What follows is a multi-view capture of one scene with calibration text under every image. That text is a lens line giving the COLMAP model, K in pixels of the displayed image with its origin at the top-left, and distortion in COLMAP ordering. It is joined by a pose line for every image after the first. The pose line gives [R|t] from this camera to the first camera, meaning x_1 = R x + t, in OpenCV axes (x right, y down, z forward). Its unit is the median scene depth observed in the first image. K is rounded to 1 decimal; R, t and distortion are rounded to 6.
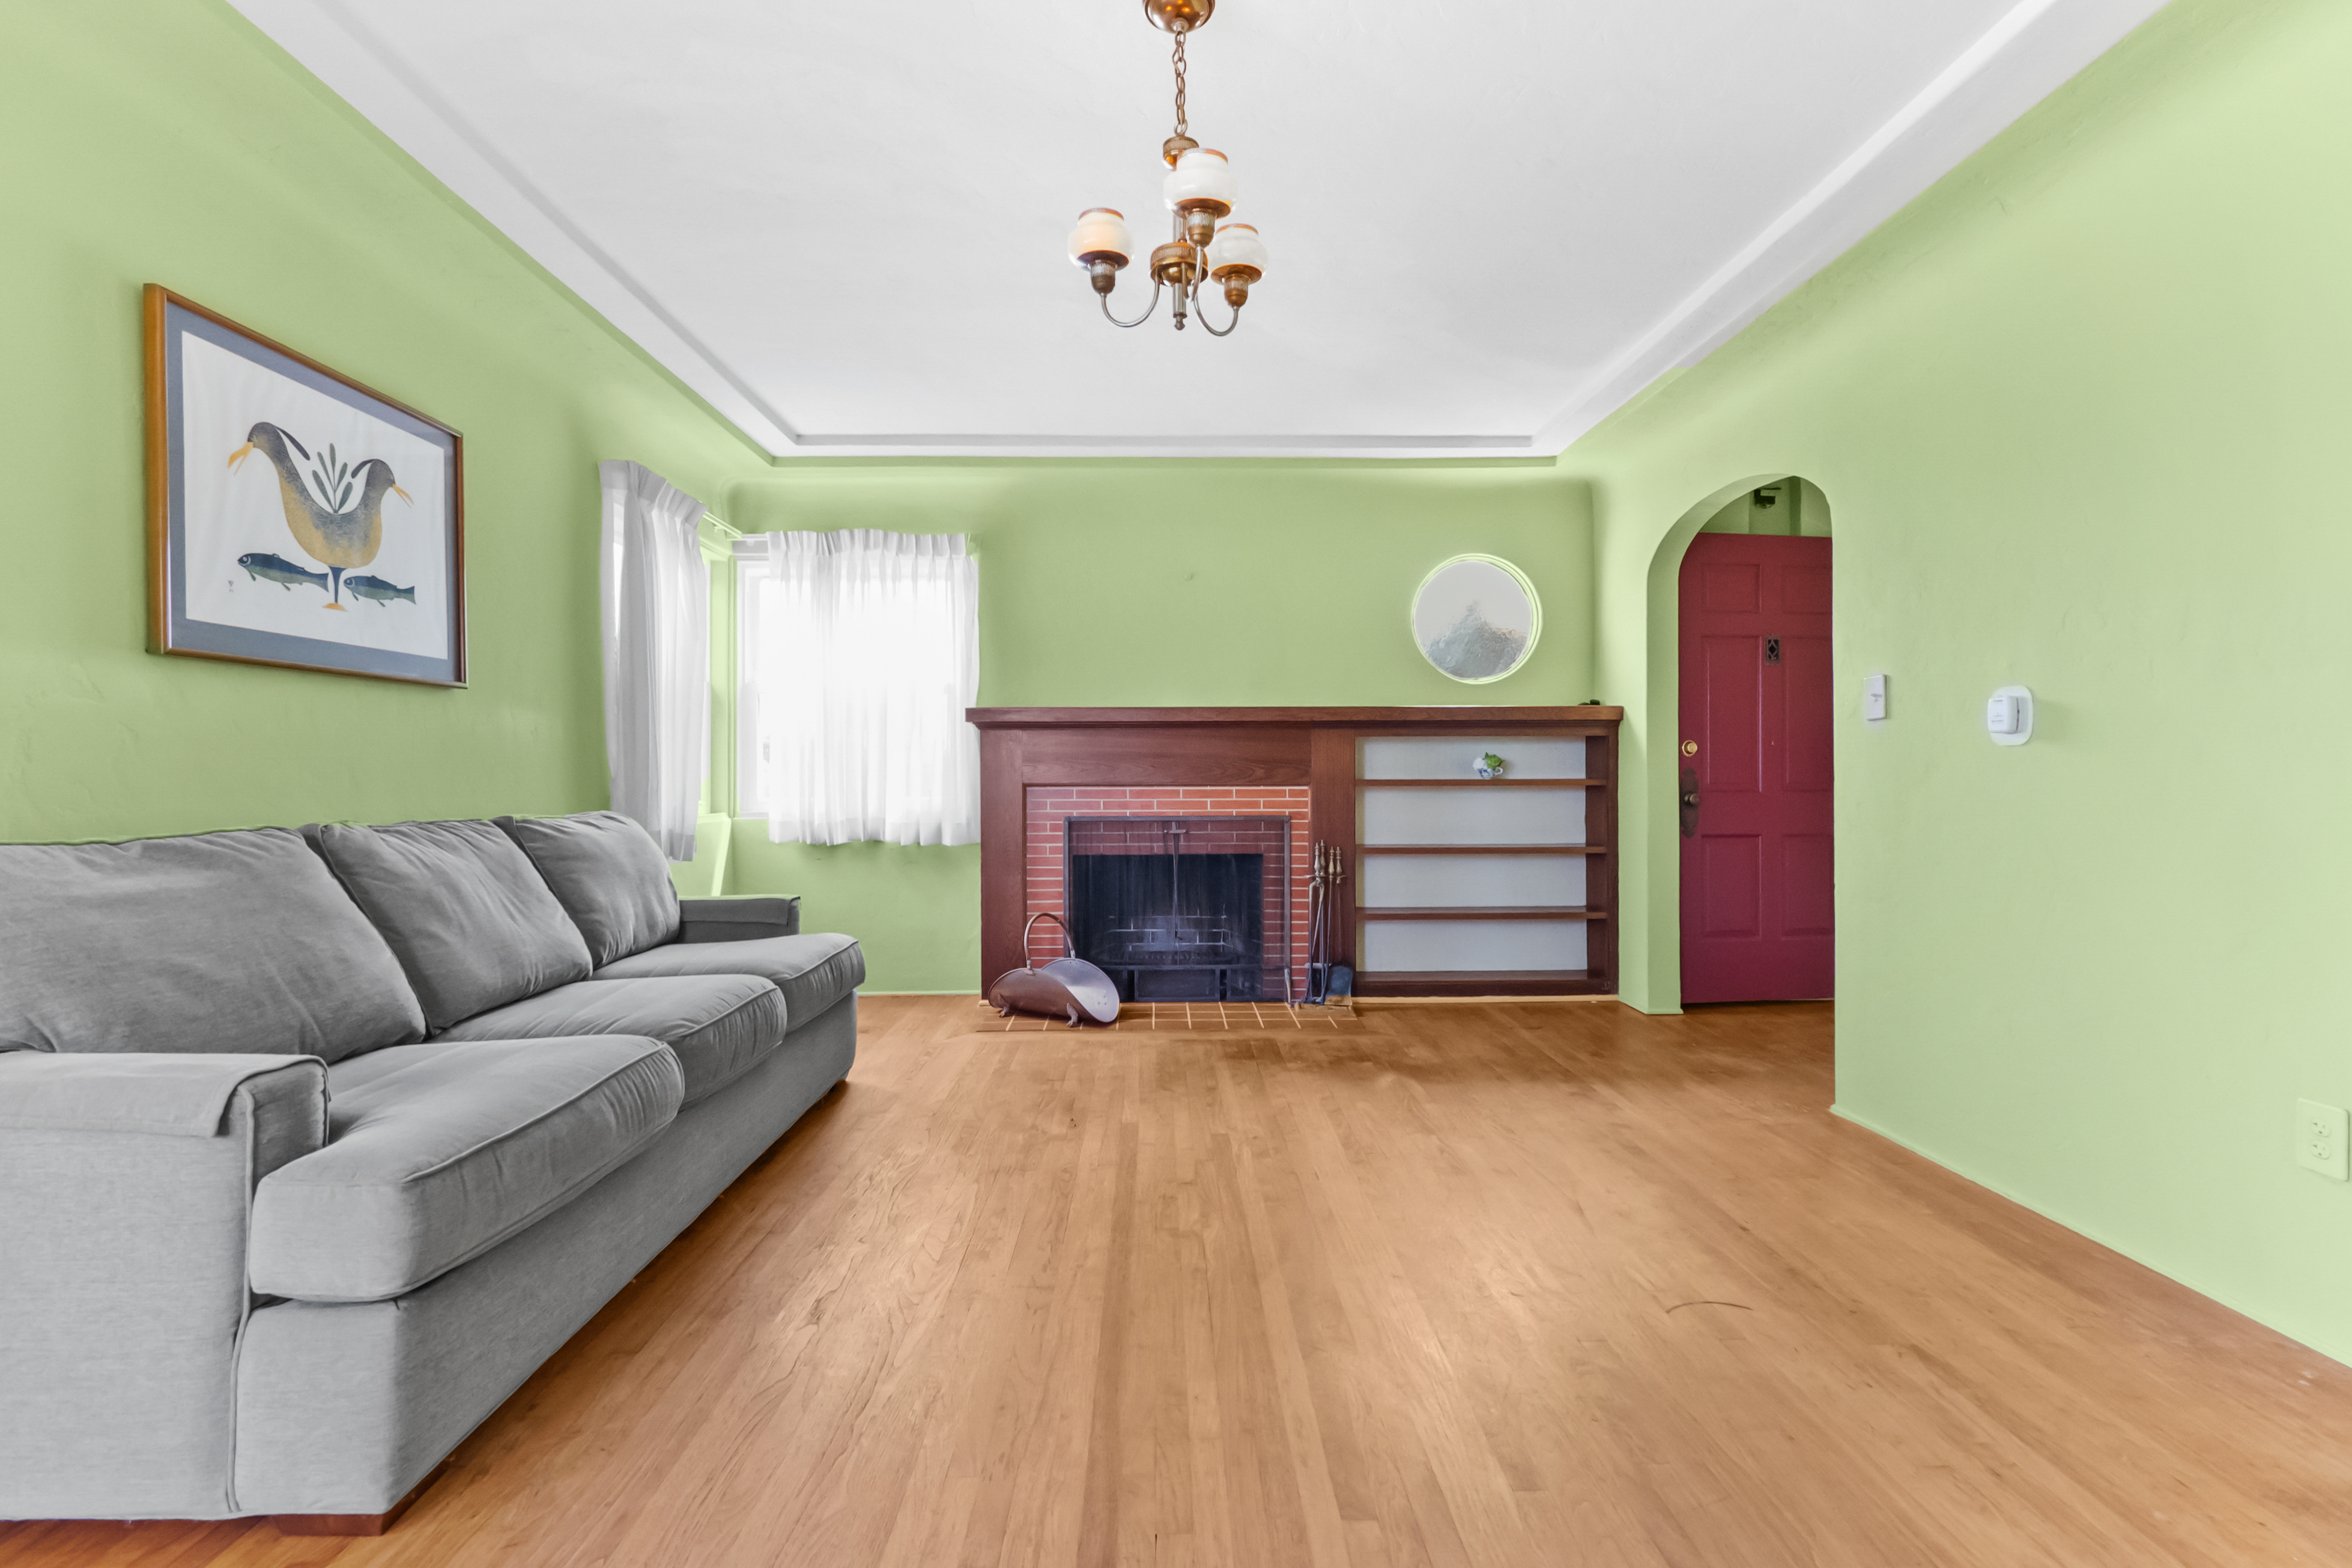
lens RADIAL K [[1076.1, 0, 1174.7], [0, 1076.1, 749.1], [0, 0, 1]] dist [0.002695, -0.001535]
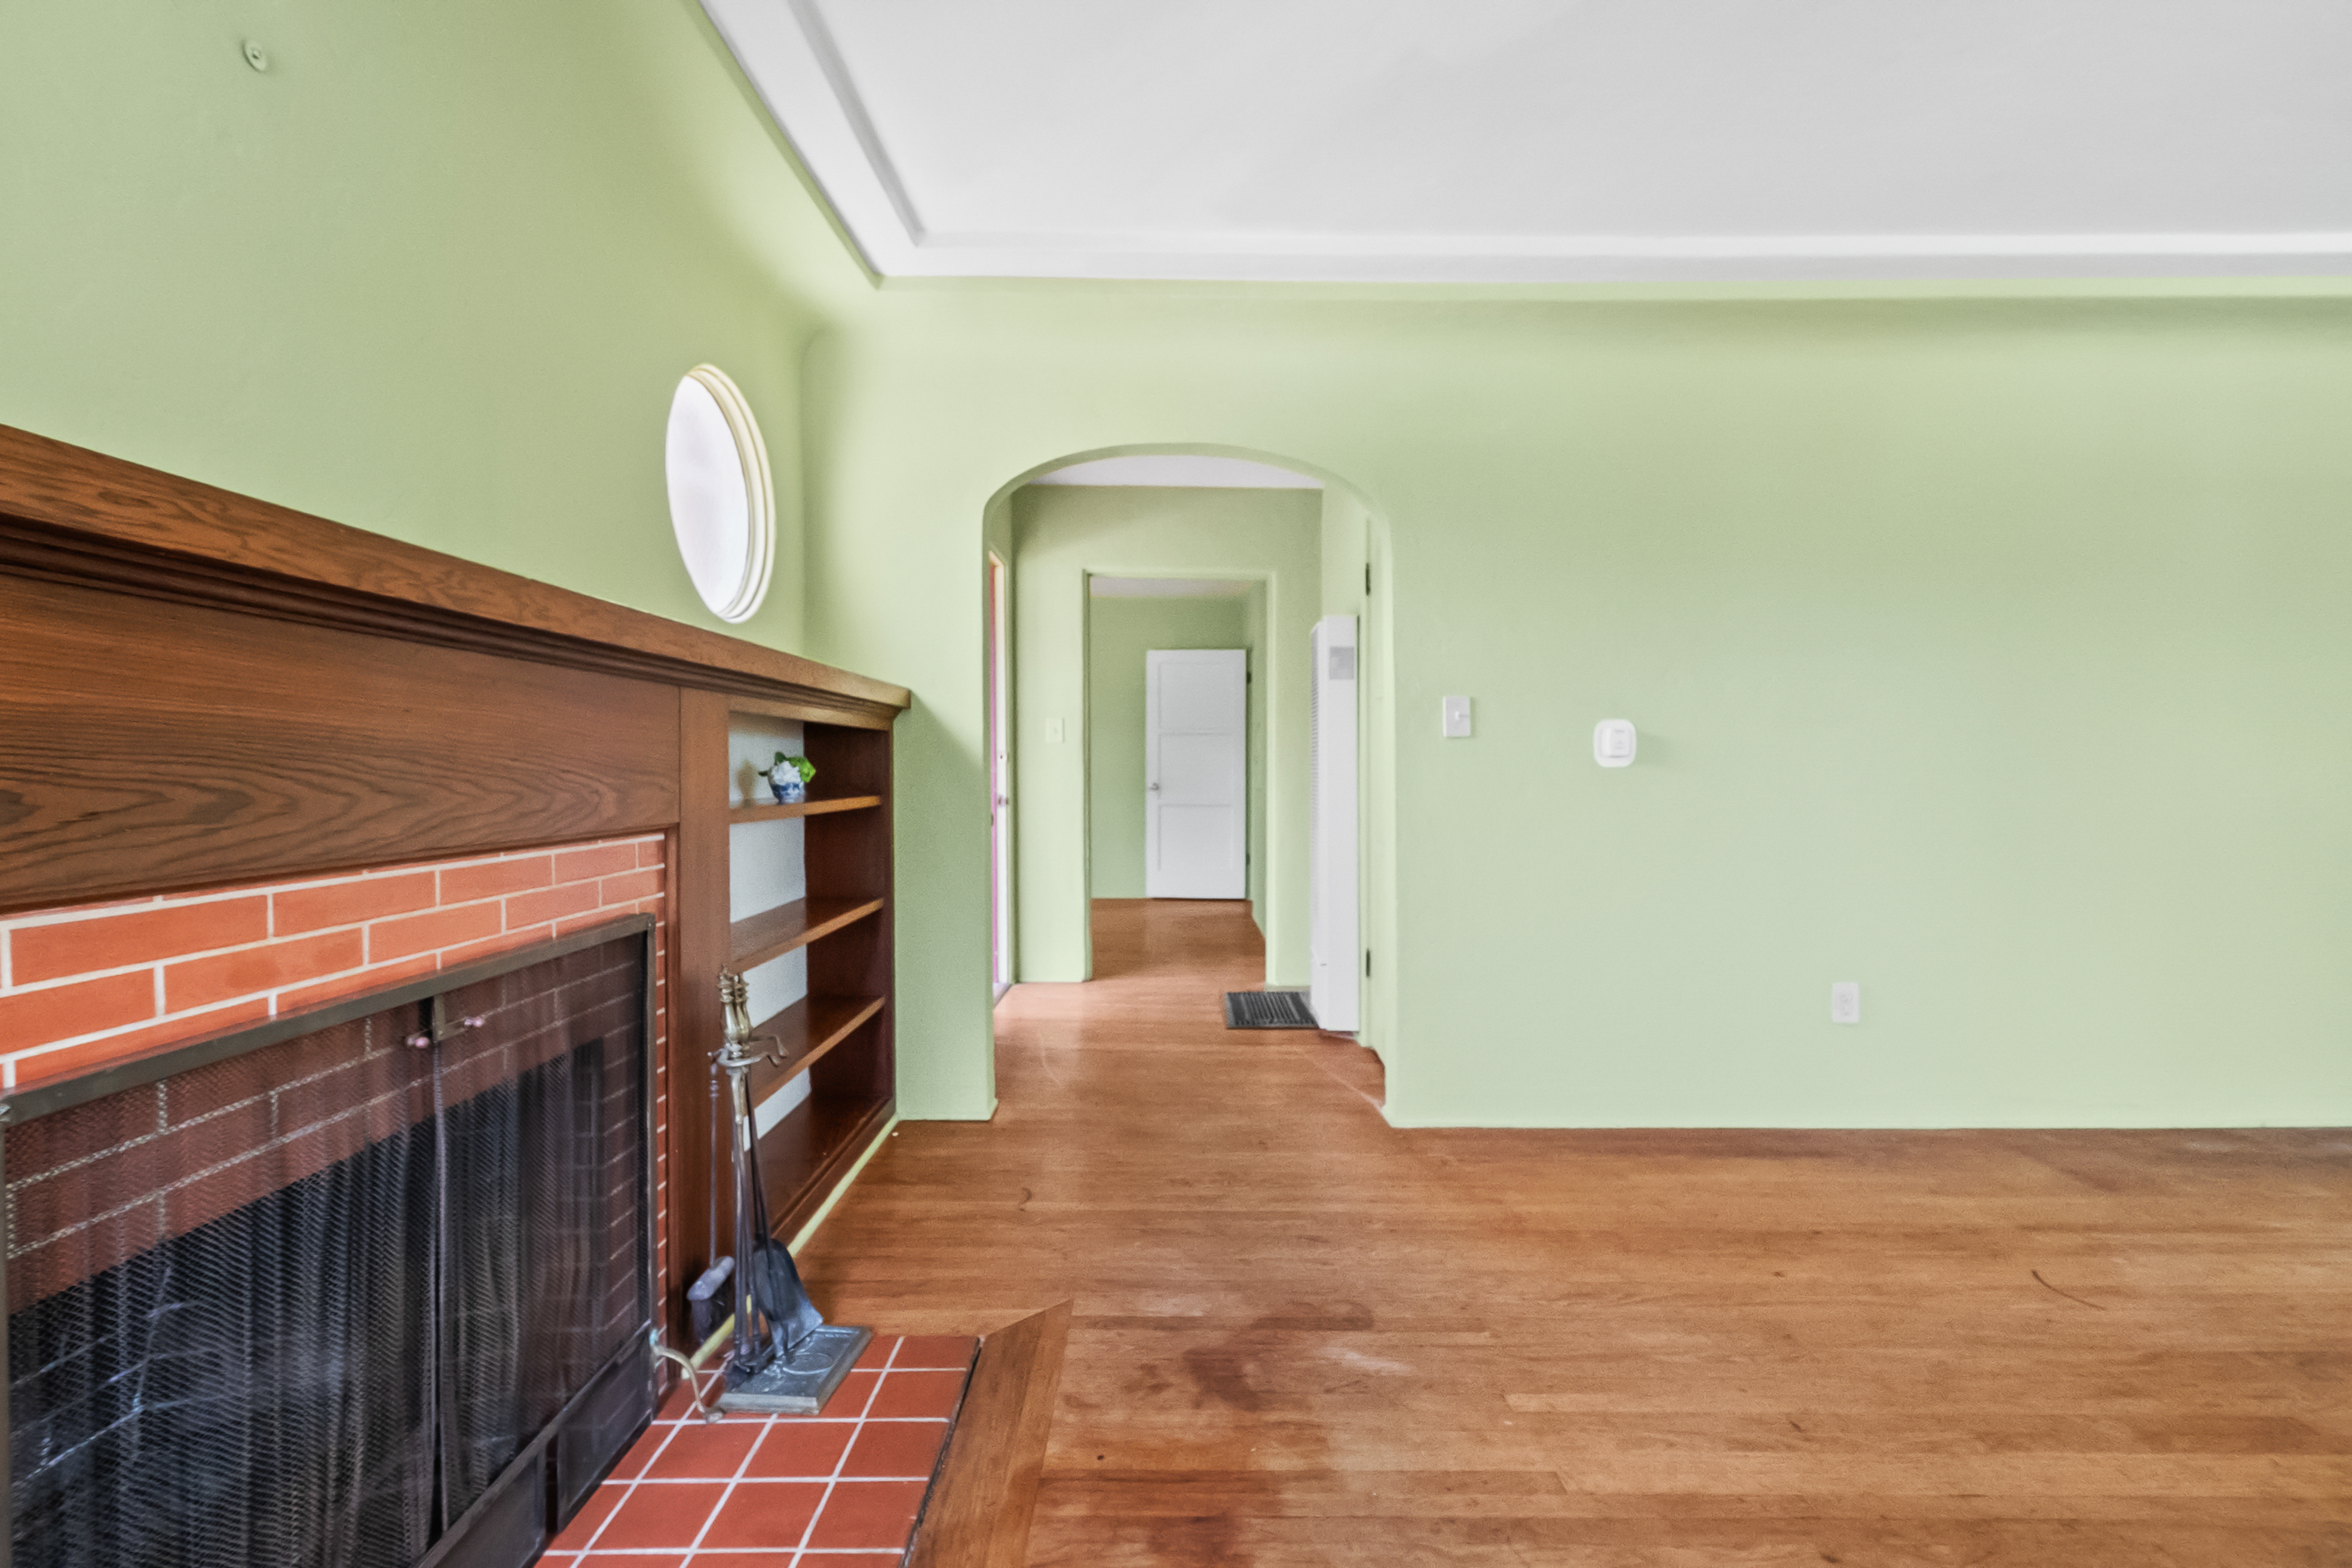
lens RADIAL K [[1050.9, 0, 1178.7], [0, 1050.9, 760.7], [0, 0, 1]] dist [0.002124, -0.000854]
pose [[0.031039, 0.011057, 0.999457, -0.485244], [-0.019842, 0.999749, -0.010444, 0.014991], [-0.999321, -0.019507, 0.031250, 1.526687]]
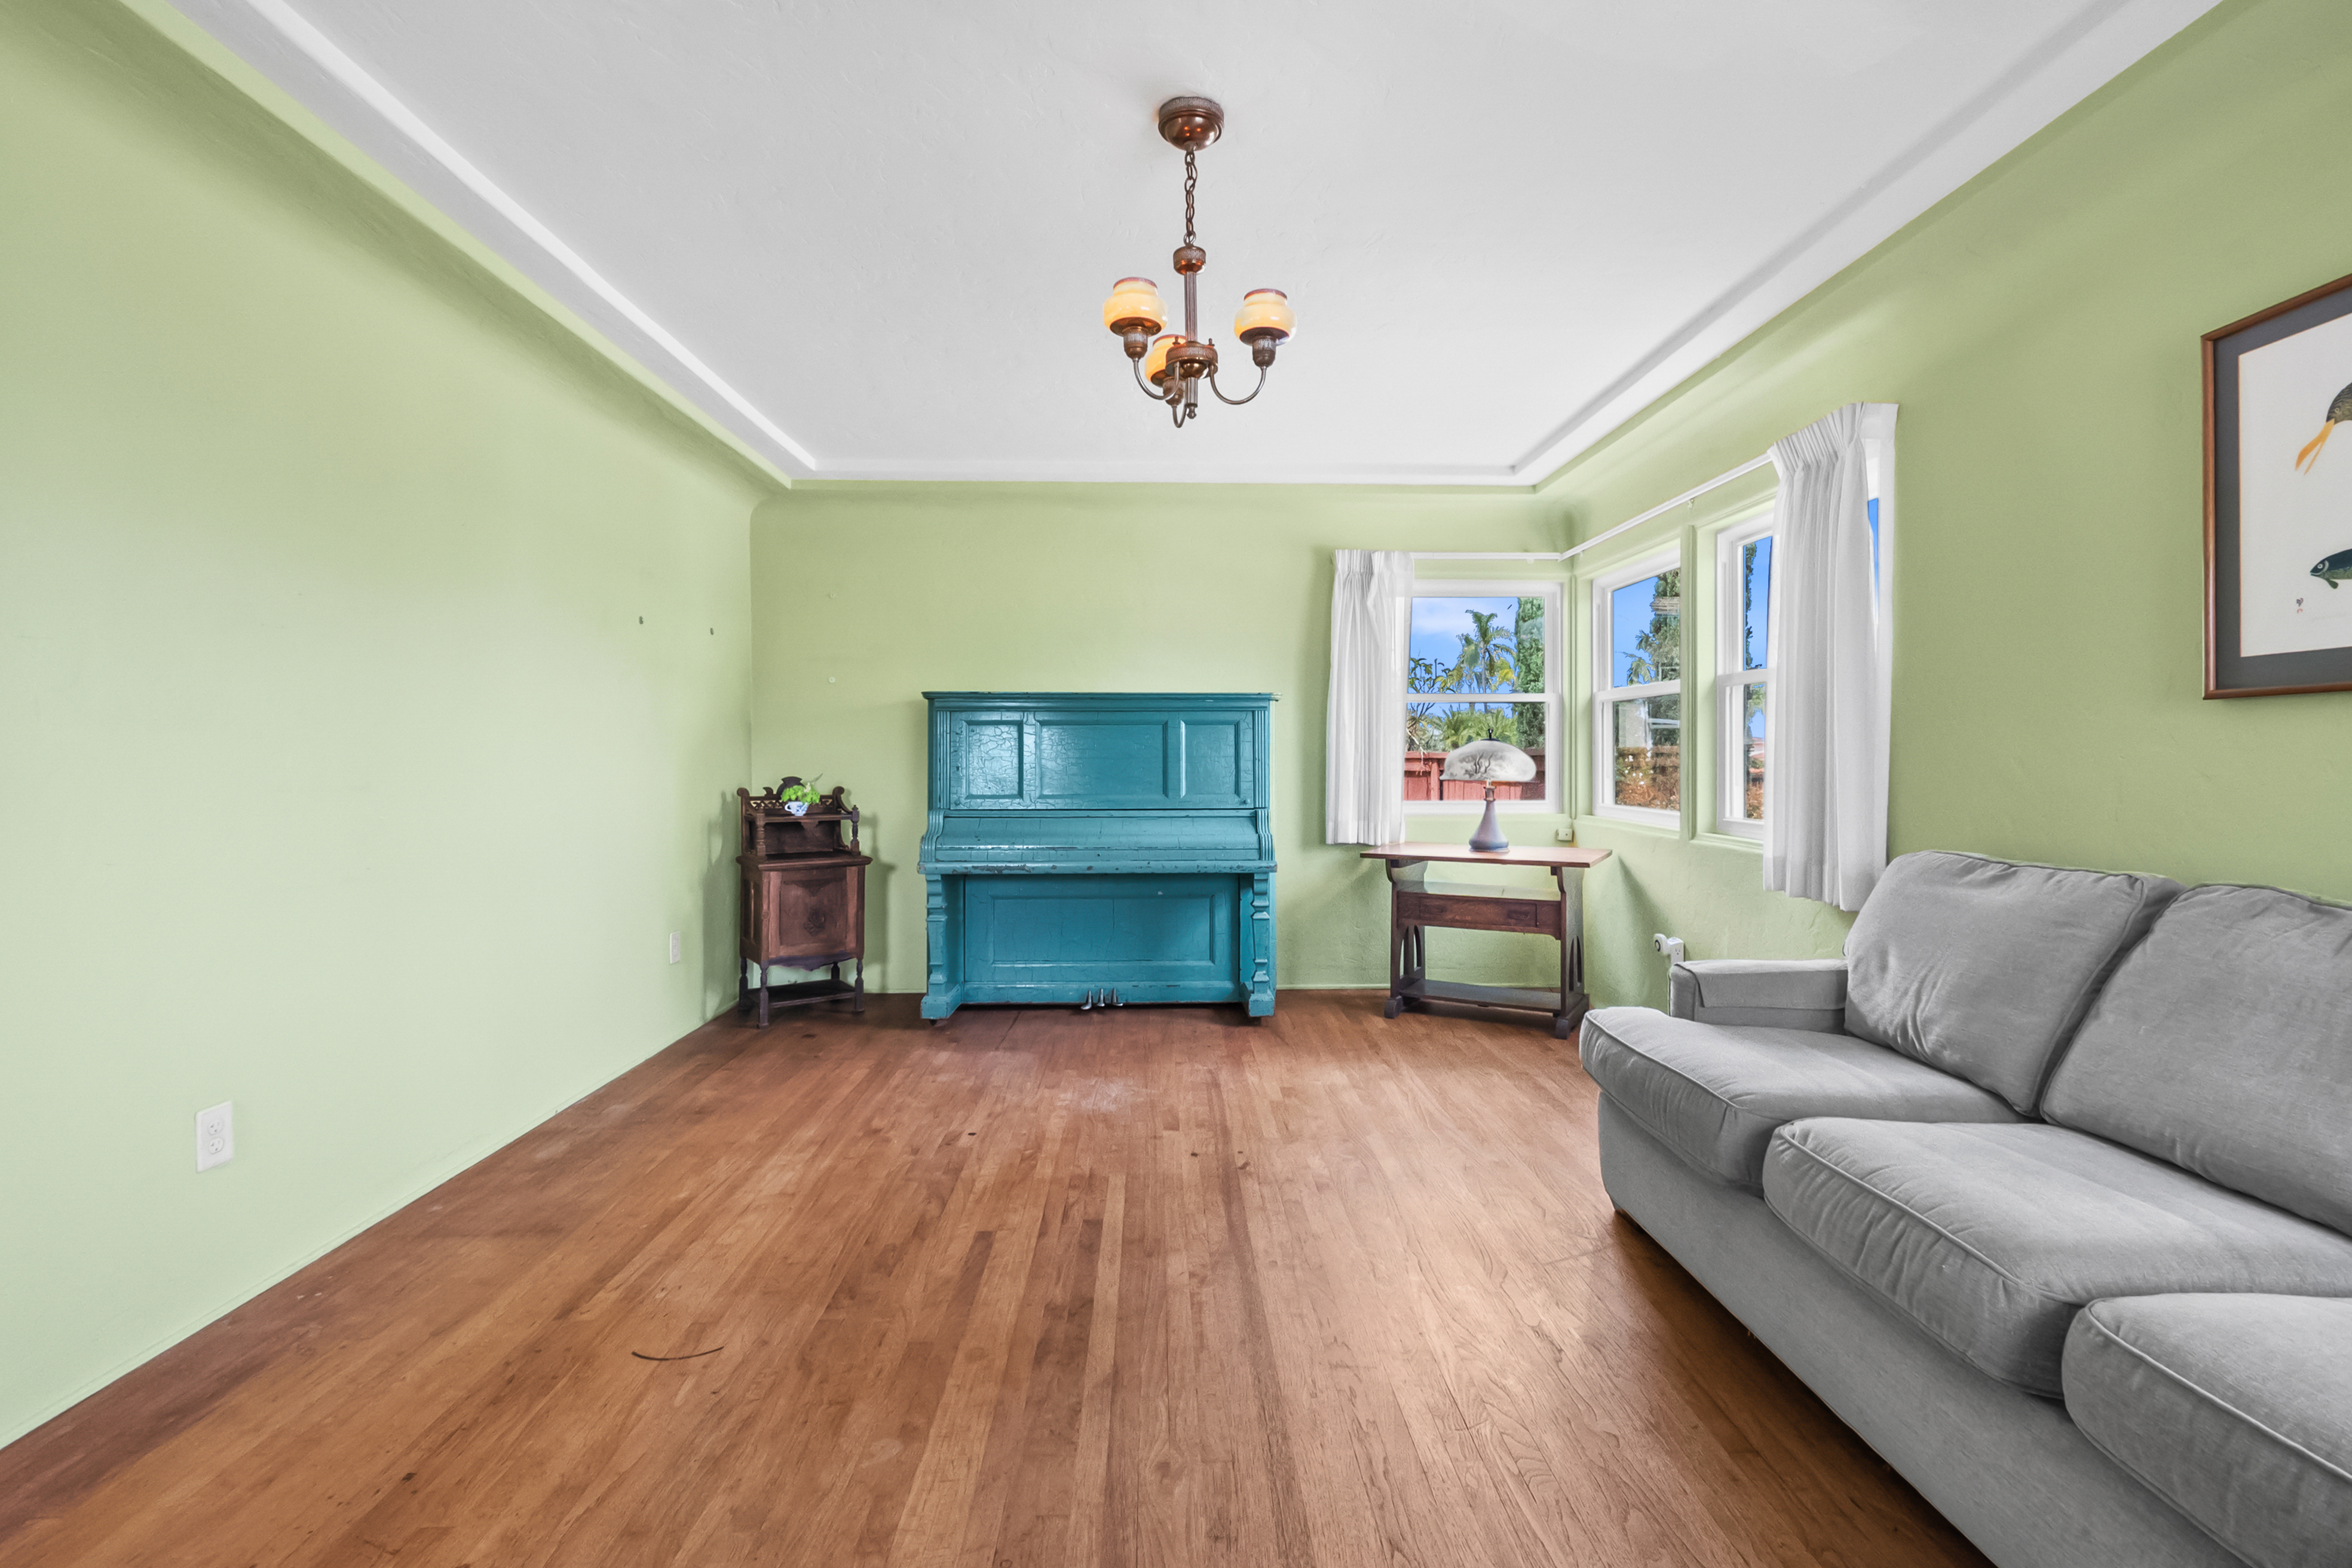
lens RADIAL K [[1076.1, 0, 1174.7], [0, 1076.1, 749.1], [0, 0, 1]] dist [0.002695, -0.001535]
pose [[-0.999991, 0.004145, 0.000505, 0.017874], [0.004129, 0.999607, -0.027740, -0.014763], [-0.000620, -0.027738, -0.999615, 1.659932]]
